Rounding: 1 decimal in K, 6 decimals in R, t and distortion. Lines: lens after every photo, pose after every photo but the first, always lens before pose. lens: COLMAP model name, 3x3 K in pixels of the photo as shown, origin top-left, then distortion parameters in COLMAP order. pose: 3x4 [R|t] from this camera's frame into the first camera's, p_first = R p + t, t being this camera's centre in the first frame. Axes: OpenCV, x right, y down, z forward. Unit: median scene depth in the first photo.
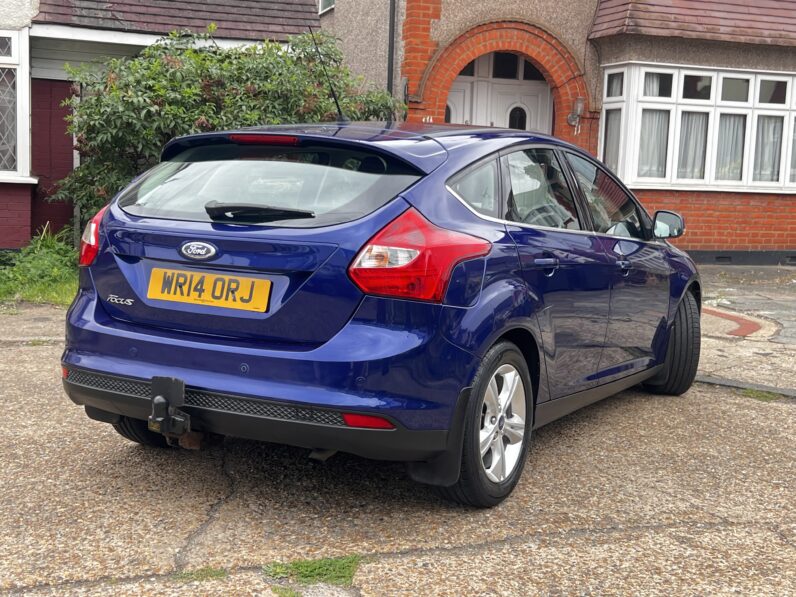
lens RADIAL K [[1063.6, 0, 398.0], [0, 1063.6, 298.5], [0, 0, 1]] dist [0.112196, -0.300584]
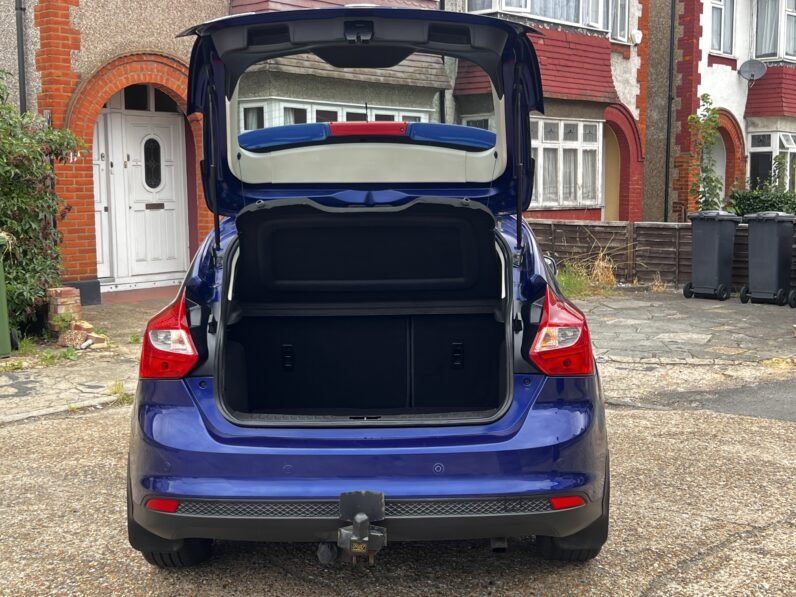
lens RADIAL K [[1027.6, 0, 401.2], [0, 1027.6, 277.9], [0, 0, 1]] dist [0.168879, -0.490953]
pose [[0.870674, -0.080584, 0.485215, -0.560318], [0.092326, 0.995729, -0.000301, -0.099123], [-0.483118, 0.045060, 0.874395, 0.176775]]
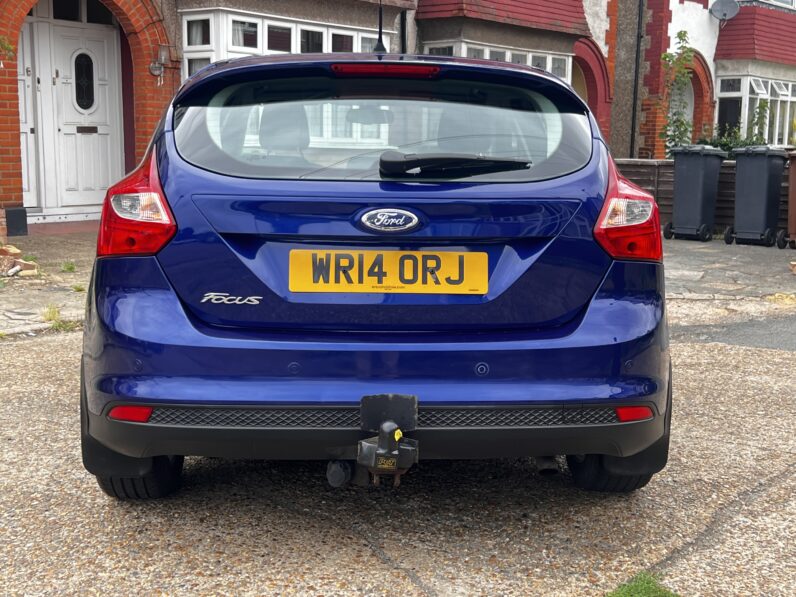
lens RADIAL K [[1063.6, 0, 398.0], [0, 1063.6, 298.5], [0, 0, 1]] dist [0.112196, -0.300584]
pose [[0.843056, -0.097722, 0.528874, -0.545340], [0.077691, 0.995168, 0.060038, -0.032825], [-0.532185, -0.009526, 0.846574, 0.350268]]
